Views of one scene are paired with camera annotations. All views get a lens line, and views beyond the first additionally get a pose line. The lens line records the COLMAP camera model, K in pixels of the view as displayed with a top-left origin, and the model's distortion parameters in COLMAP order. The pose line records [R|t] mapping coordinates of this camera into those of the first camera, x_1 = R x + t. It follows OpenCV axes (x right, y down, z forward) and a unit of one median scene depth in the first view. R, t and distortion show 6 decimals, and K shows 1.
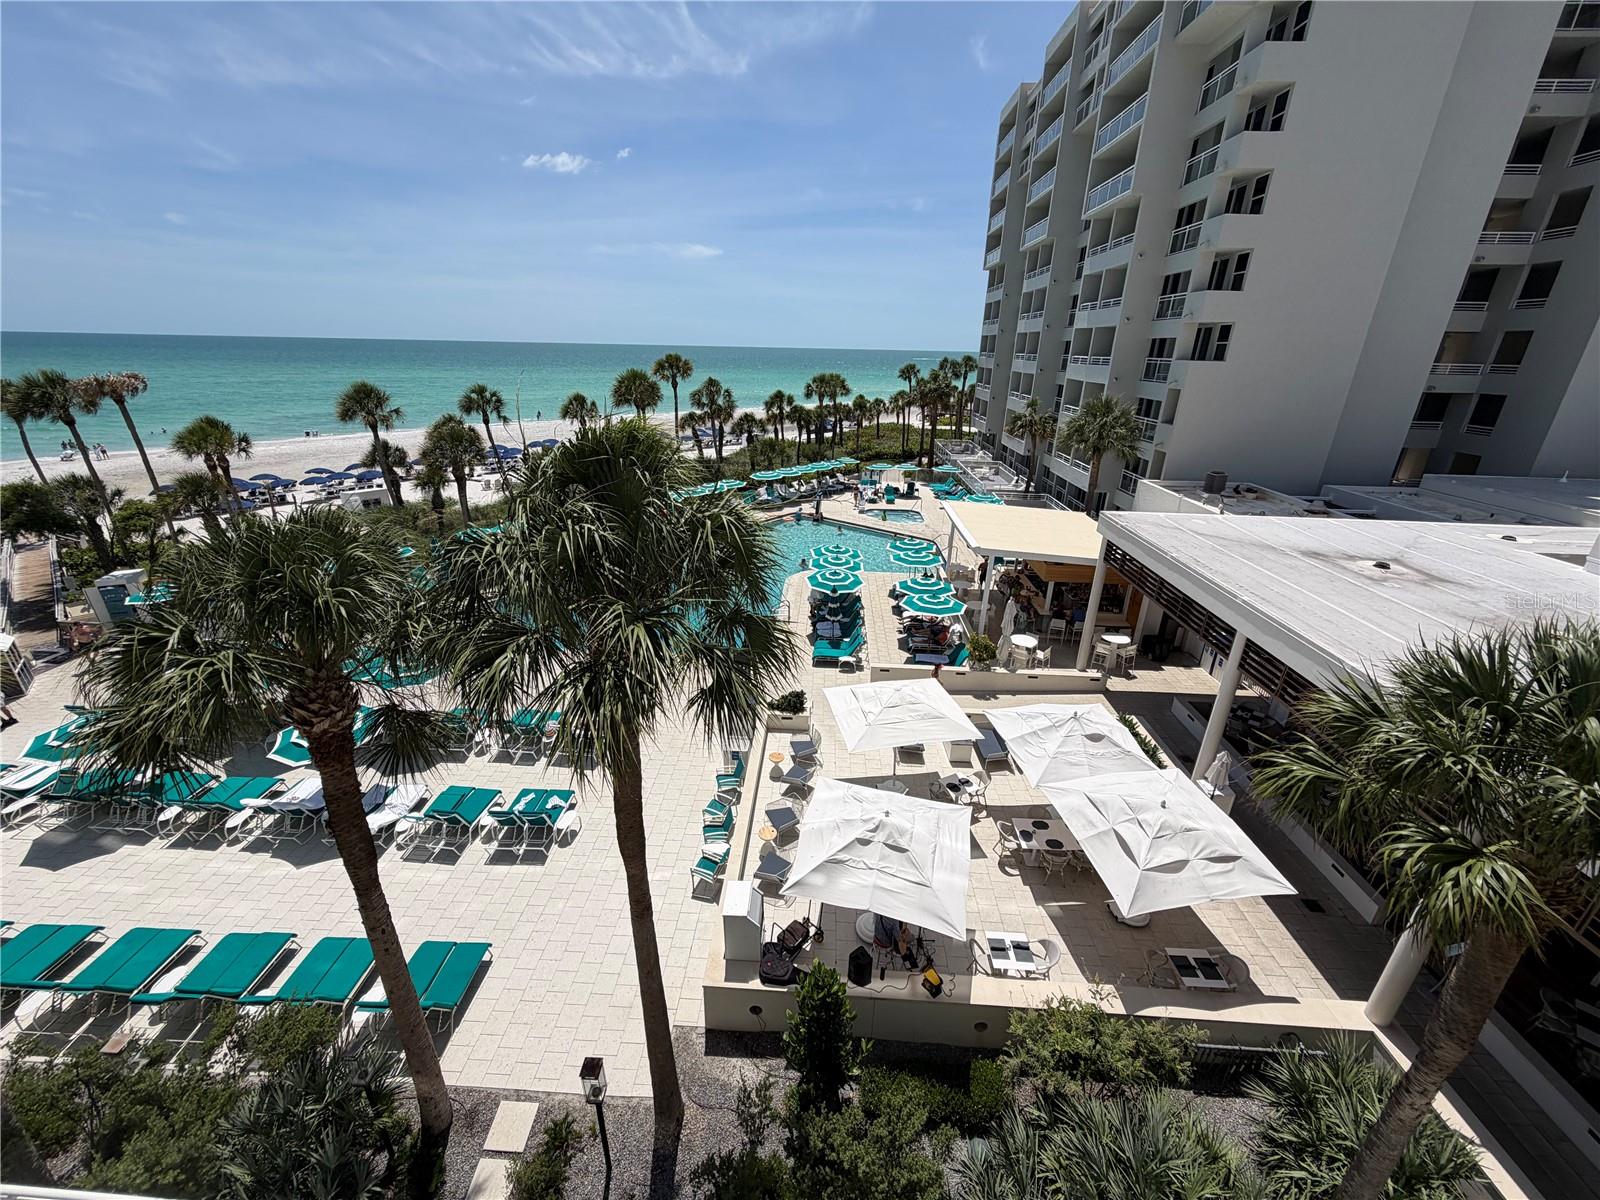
lens RADIAL K [[637.5, 0, 800.0], [0, 637.5, 600.0], [0, 0, 1]] dist [0.000512, -0.000368]
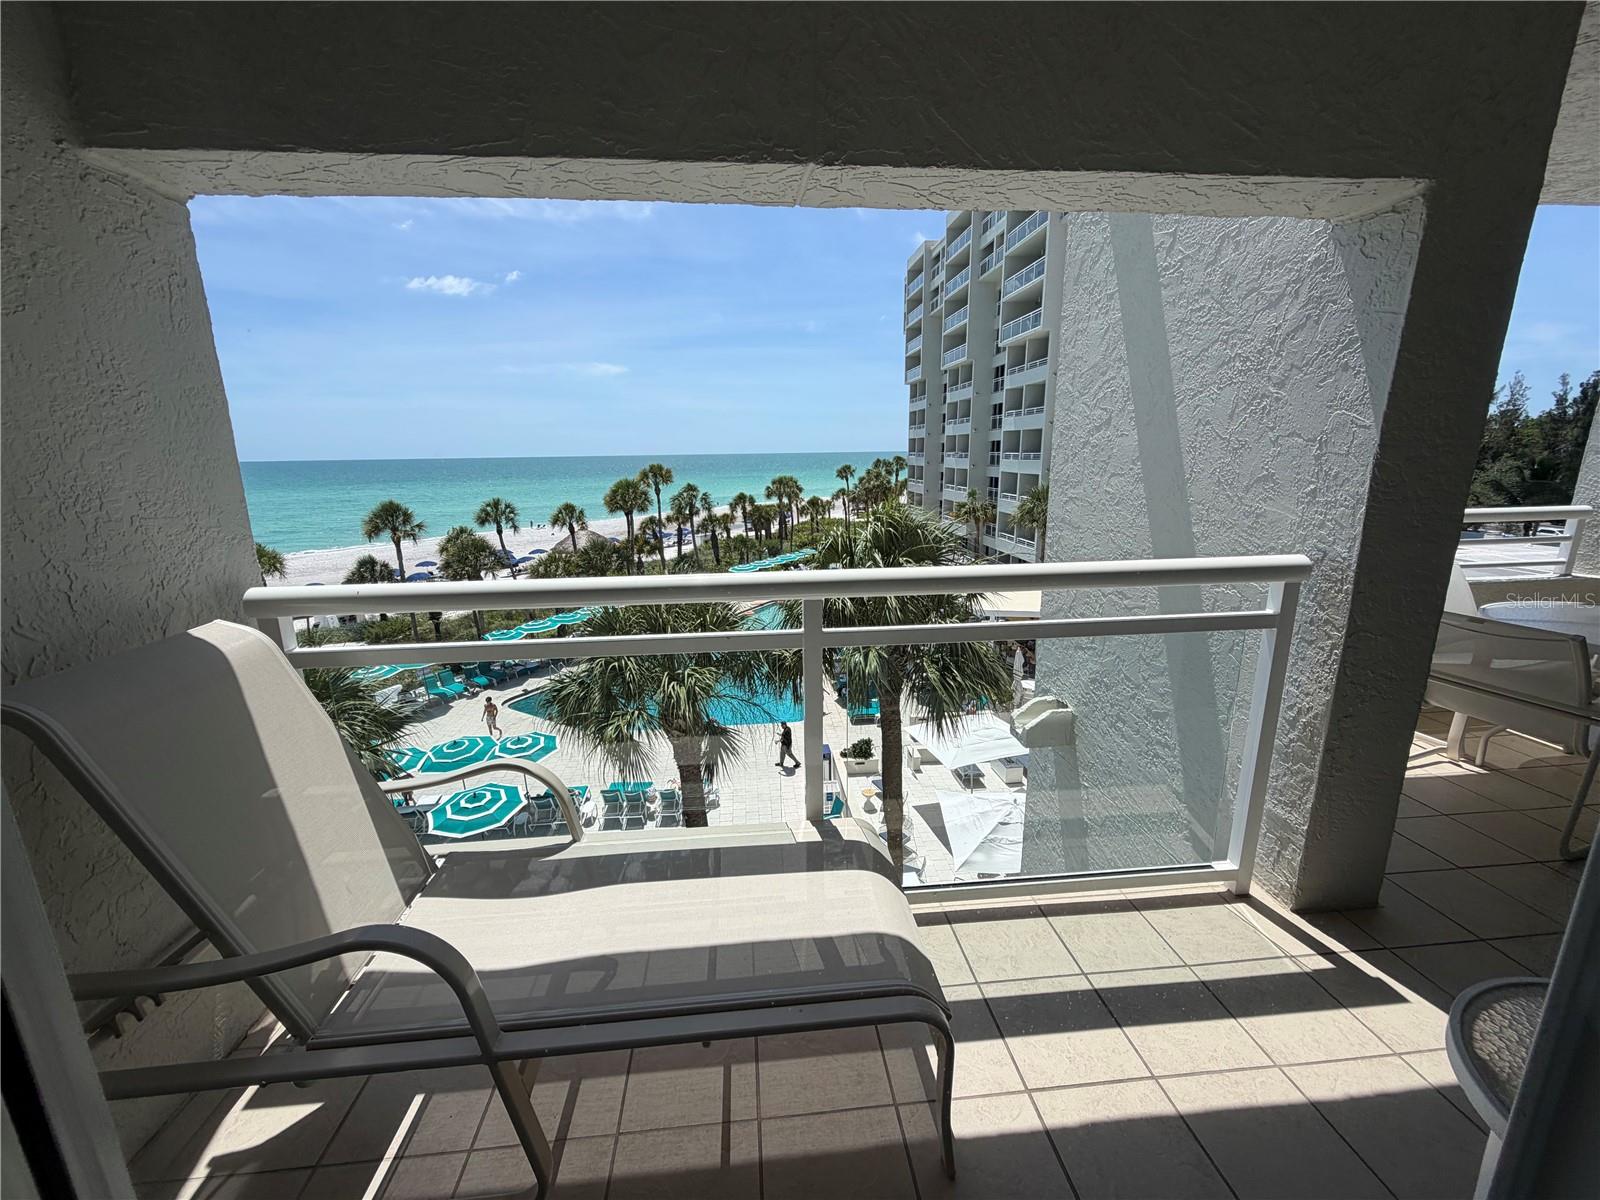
lens RADIAL K [[637.5, 0, 800.2], [0, 637.5, 595.7], [0, 0, 1]] dist [0.002497, -0.000272]
pose [[0.989456, -0.064527, 0.129668, -0.106470], [0.083843, 0.985199, -0.149509, 0.020941], [-0.118102, 0.158804, 0.980221, -0.066407]]
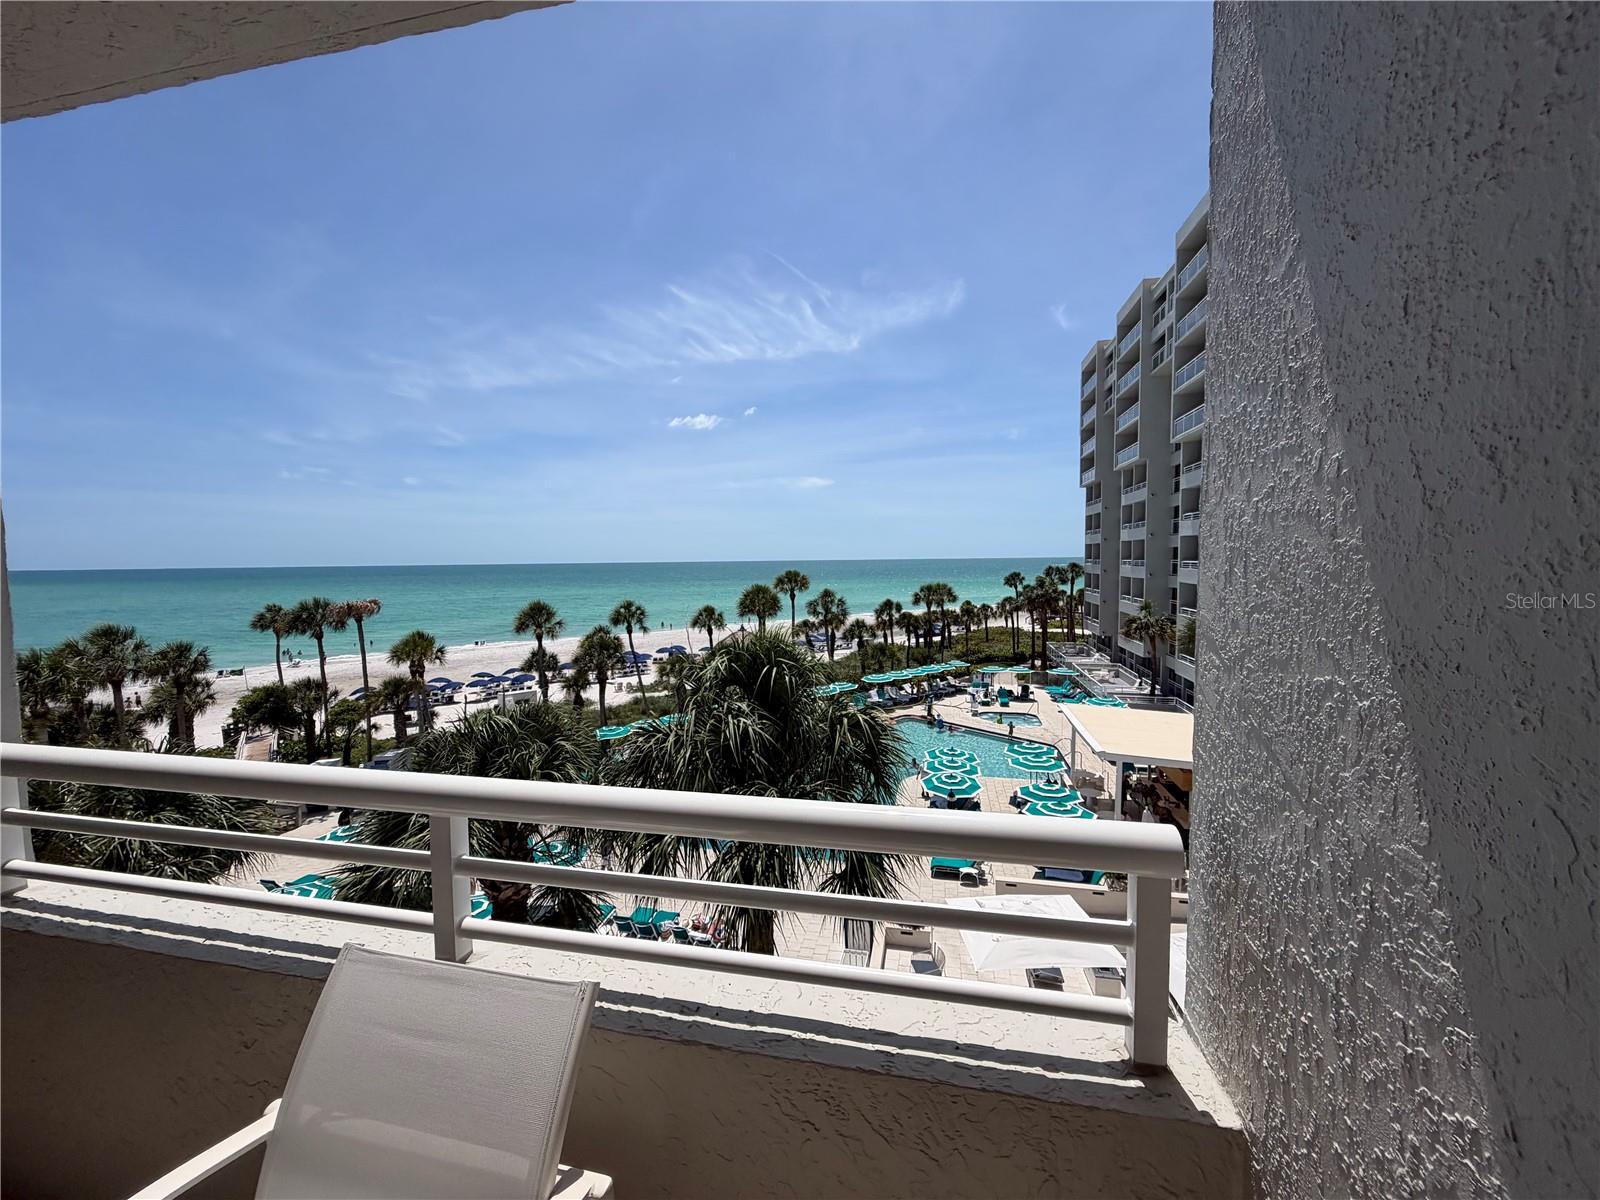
lens RADIAL K [[637.5, 0, 800.2], [0, 637.5, 595.7], [0, 0, 1]] dist [0.002497, -0.000272]
pose [[0.986167, -0.022210, -0.164260, -0.003859], [-0.030870, 0.949036, -0.313653, 0.004868], [0.162855, 0.314385, 0.935222, -0.024797]]
